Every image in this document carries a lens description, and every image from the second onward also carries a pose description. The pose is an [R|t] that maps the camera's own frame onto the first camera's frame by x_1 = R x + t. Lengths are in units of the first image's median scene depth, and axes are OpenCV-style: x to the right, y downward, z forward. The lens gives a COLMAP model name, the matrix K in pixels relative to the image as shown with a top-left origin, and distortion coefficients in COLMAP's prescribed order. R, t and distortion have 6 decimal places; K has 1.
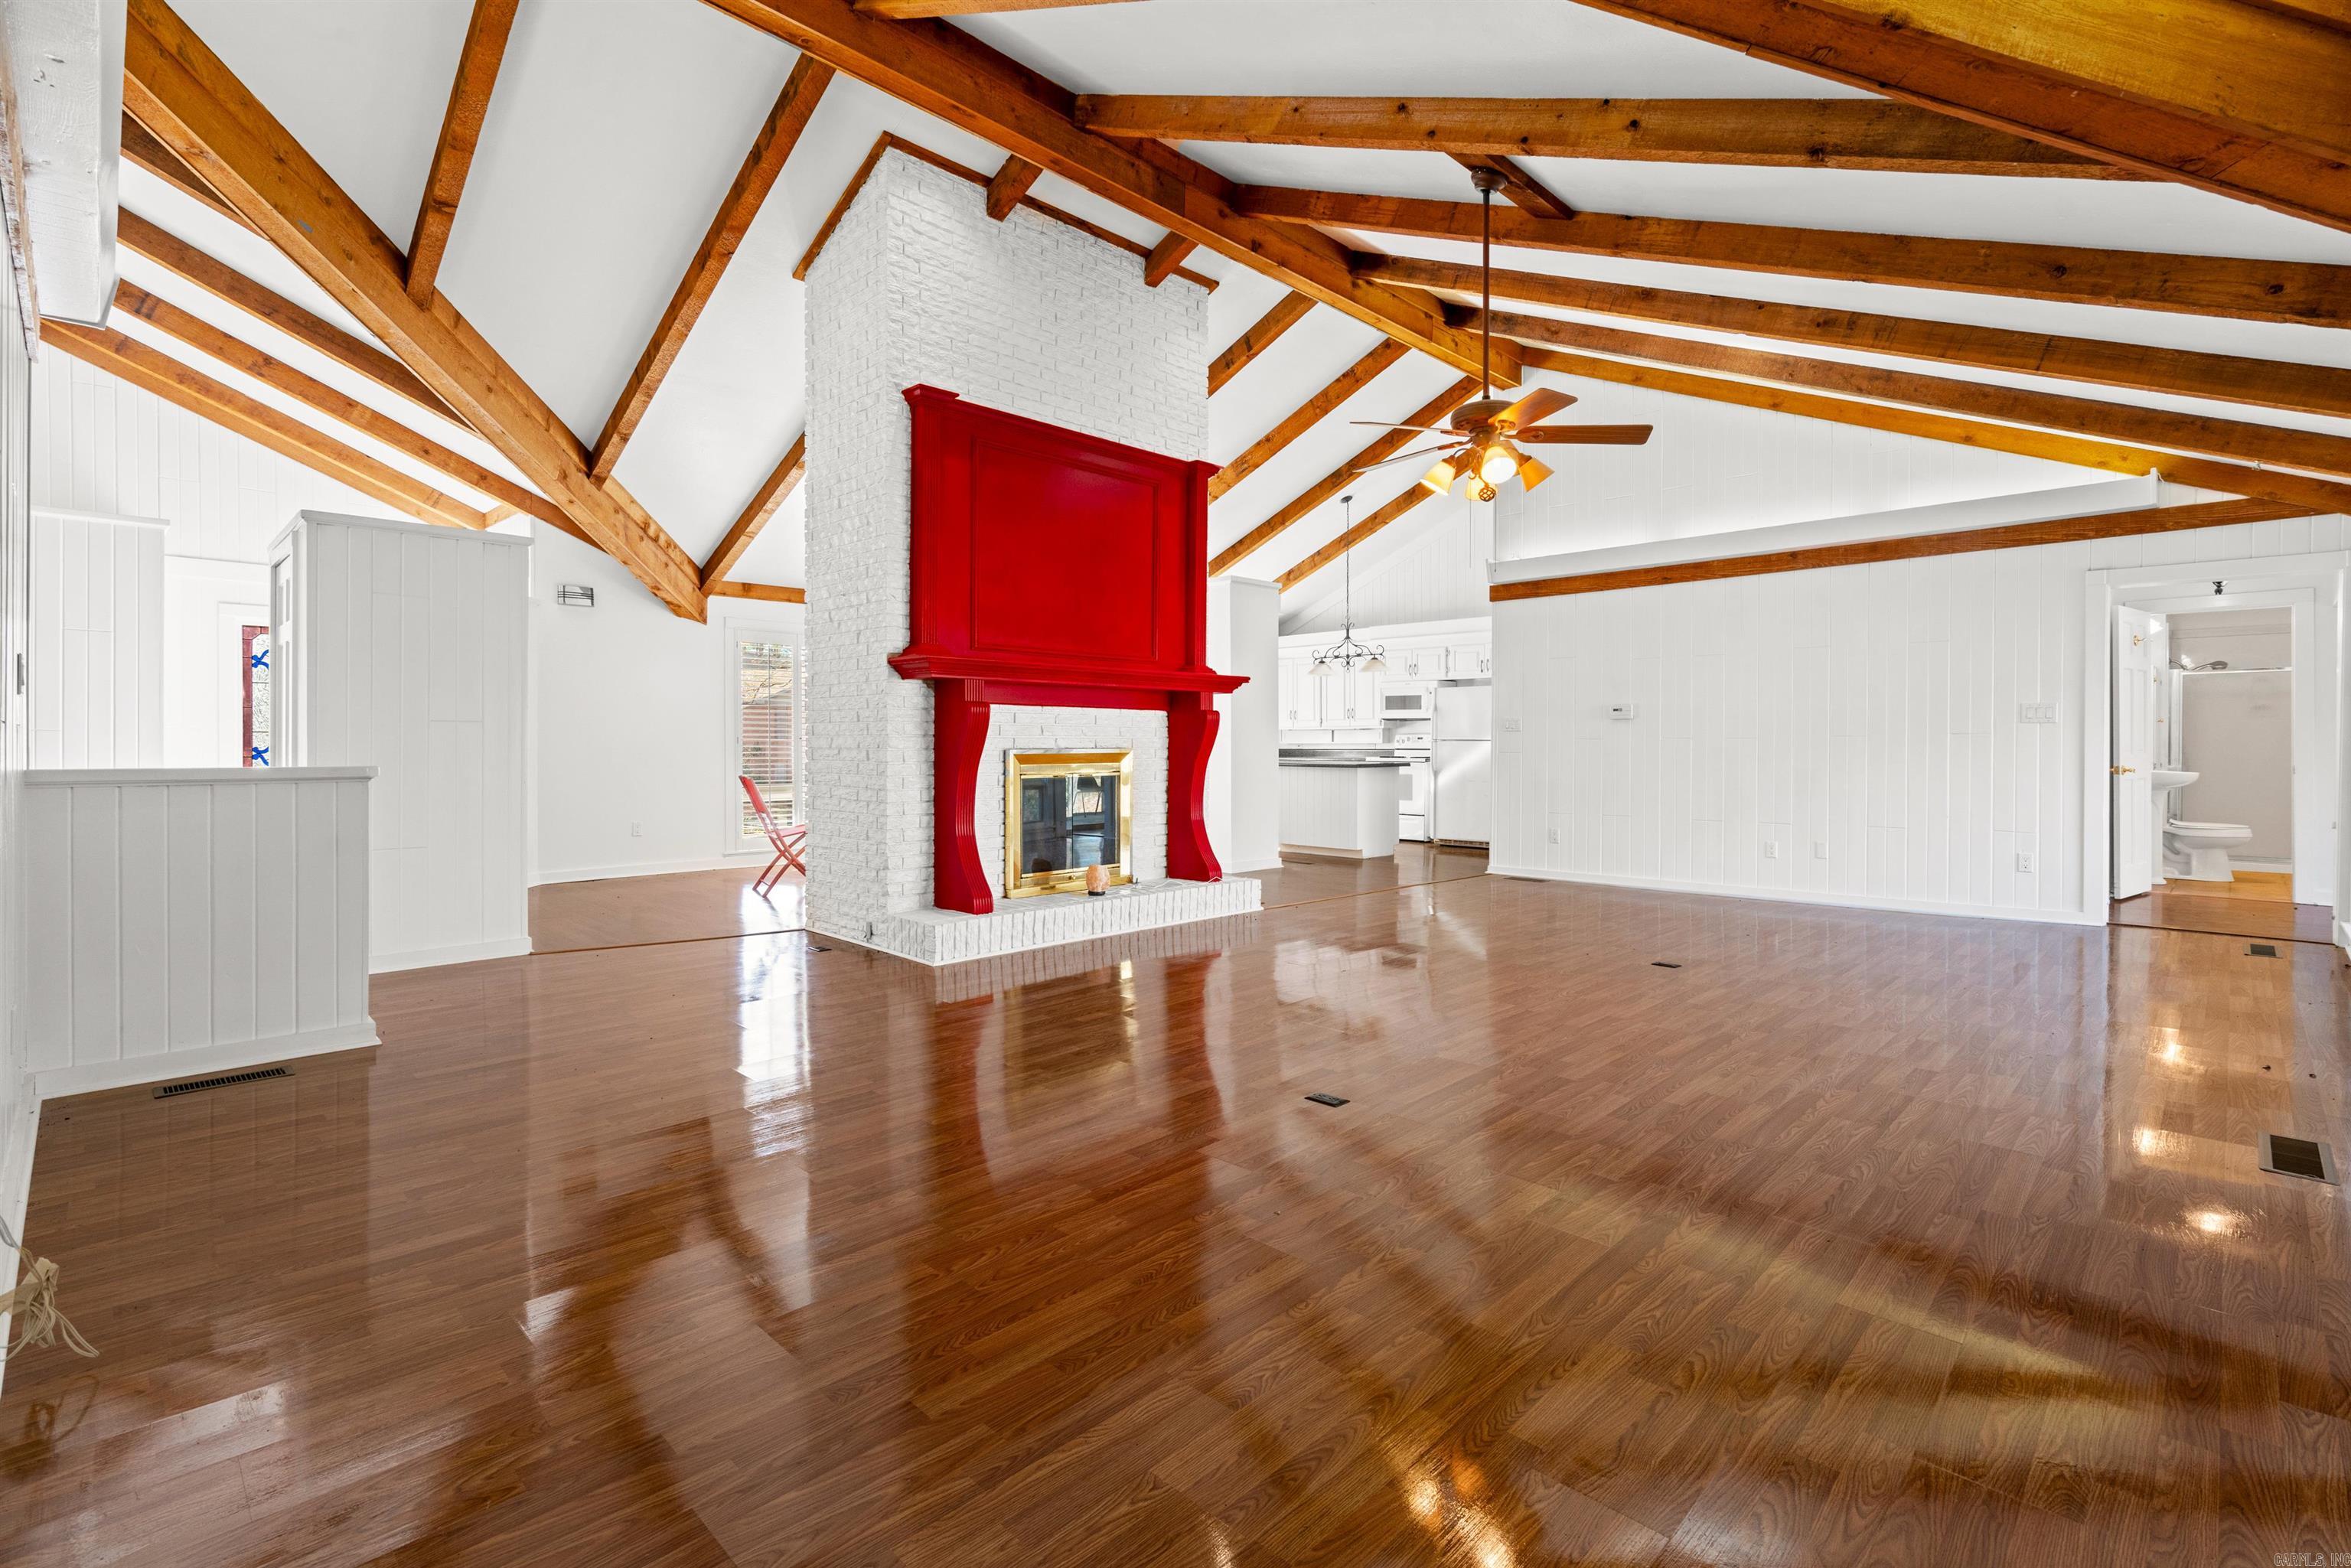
lens RADIAL K [[1070.5, 0, 1177.7], [0, 1070.5, 738.8], [0, 0, 1]] dist [-0.000447, -0.000507]
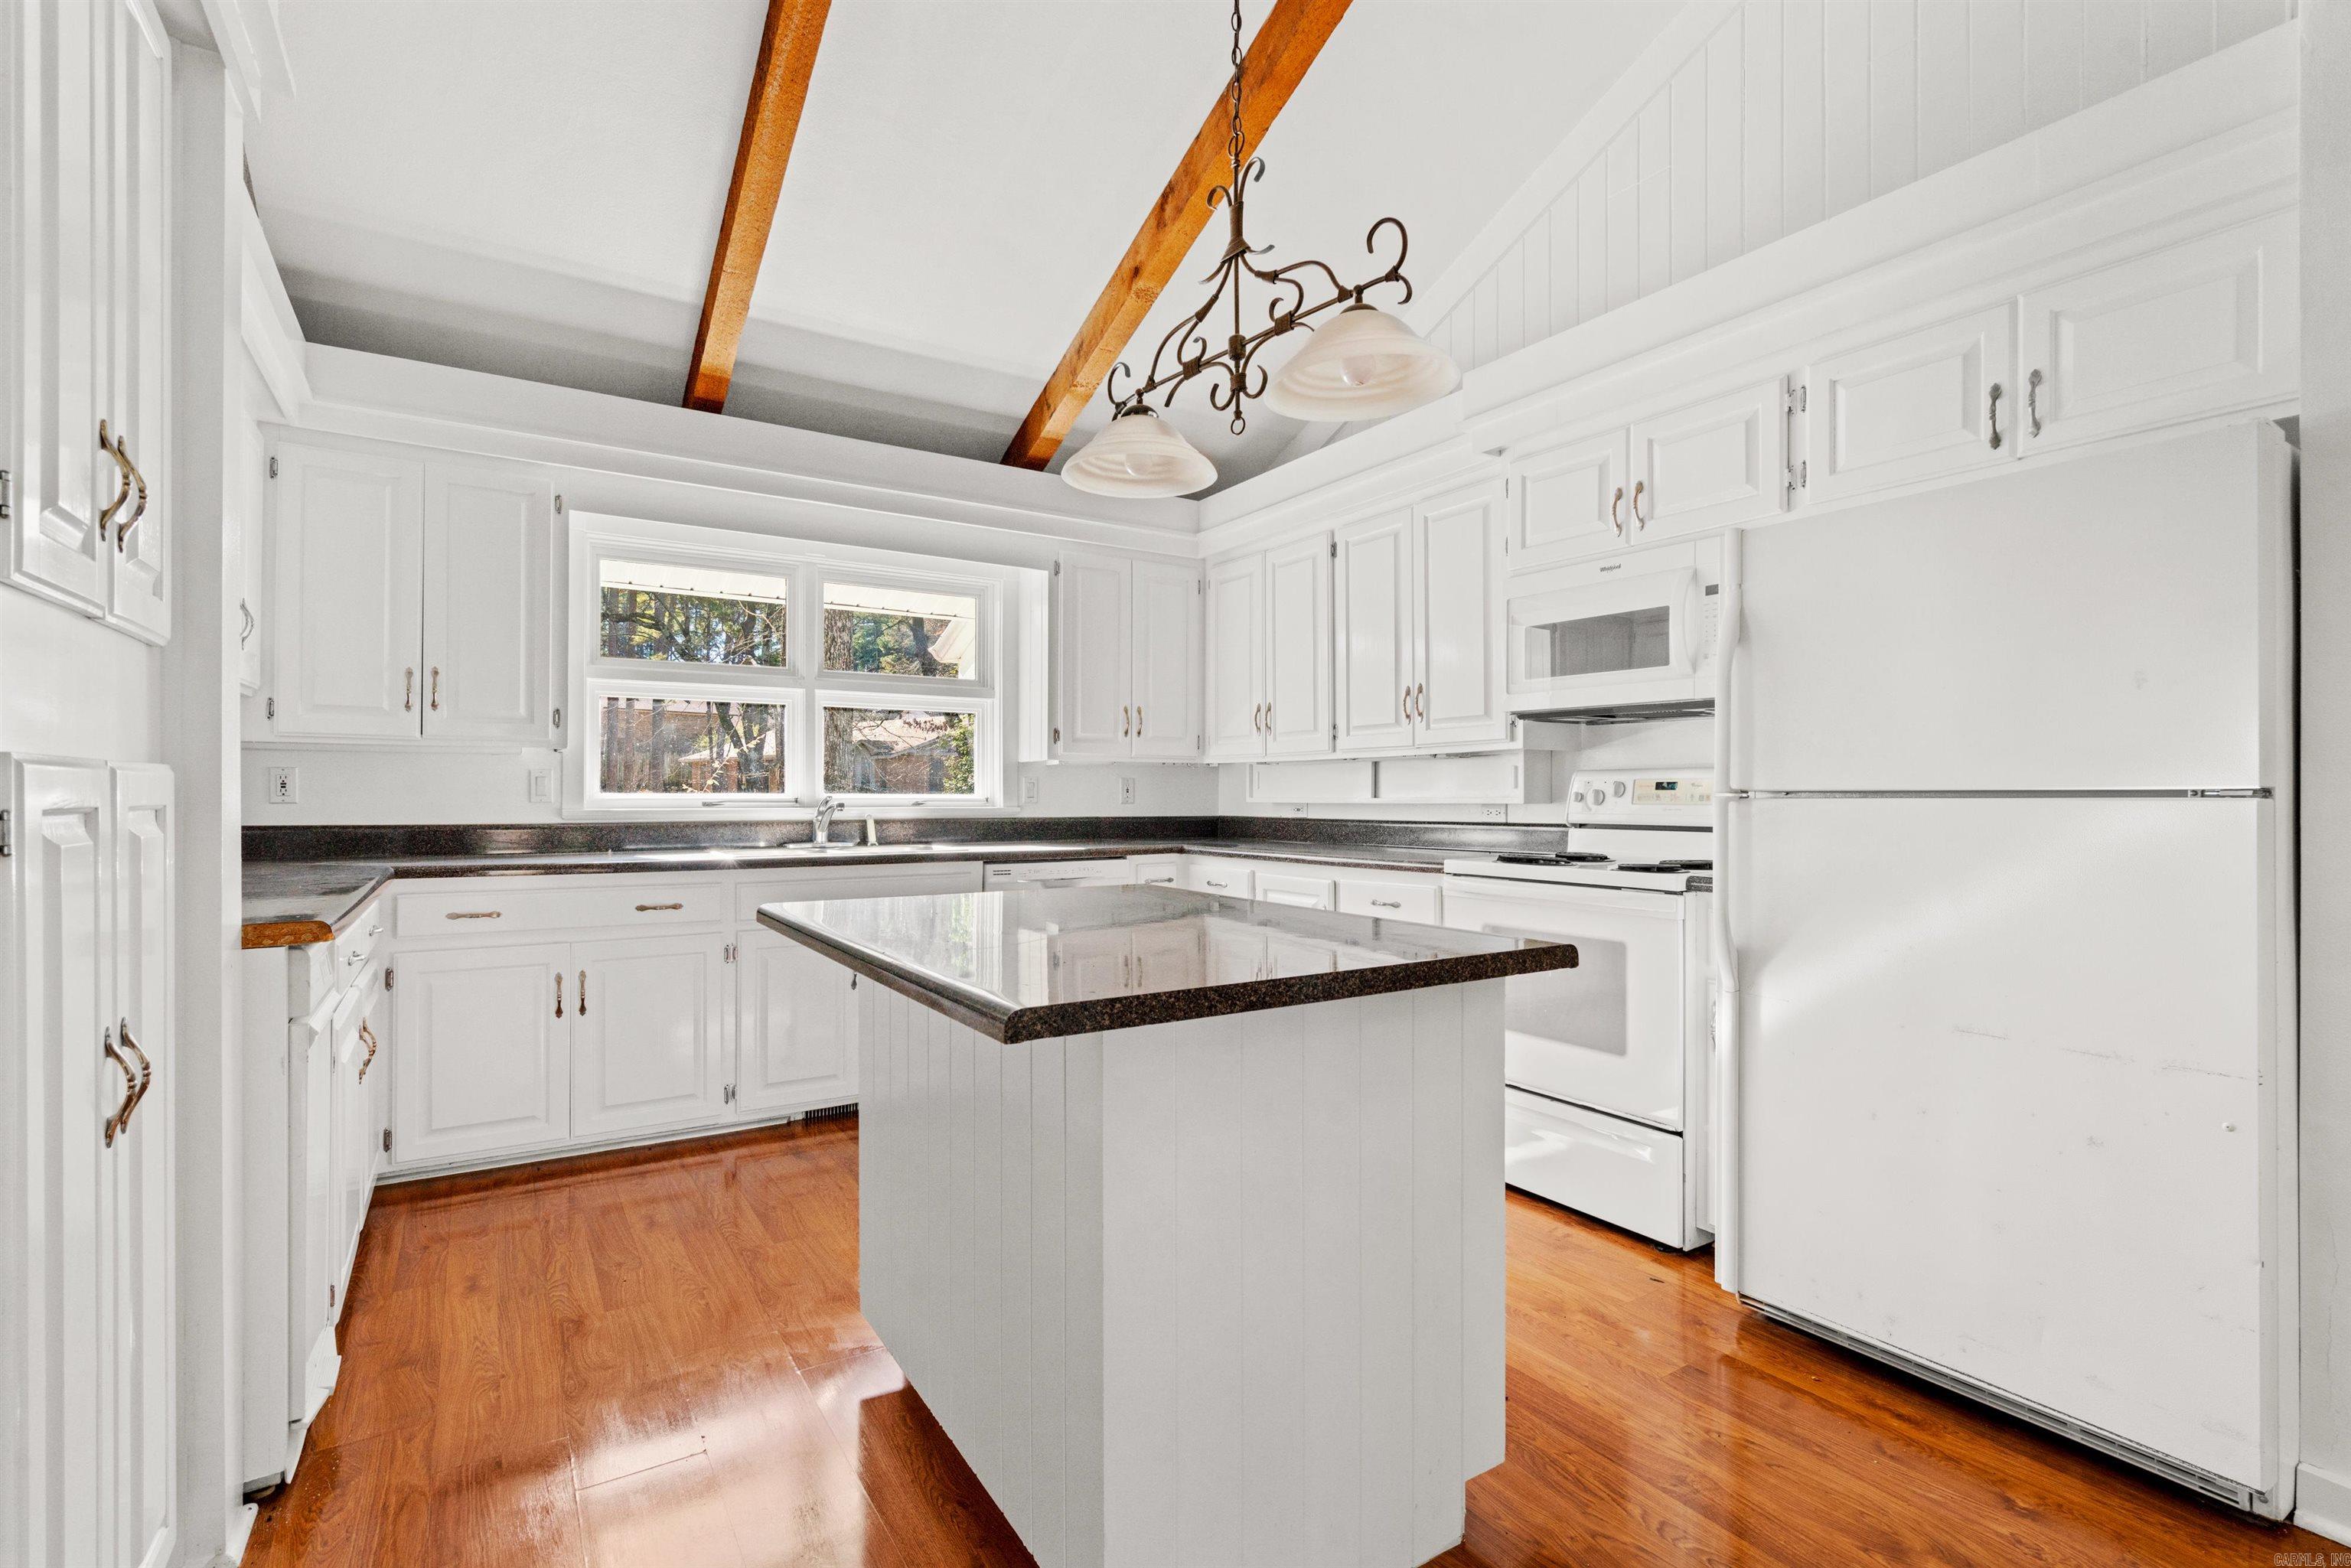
lens RADIAL K [[1069.7, 0, 1170.4], [0, 1069.7, 796.3], [0, 0, 1]] dist [-0.001547, 0.000324]
pose [[0.972633, -0.001659, -0.232339, 0.173623], [0.001501, 0.999999, -0.000856, 0.002504], [0.232340, 0.000484, 0.972635, 0.737656]]
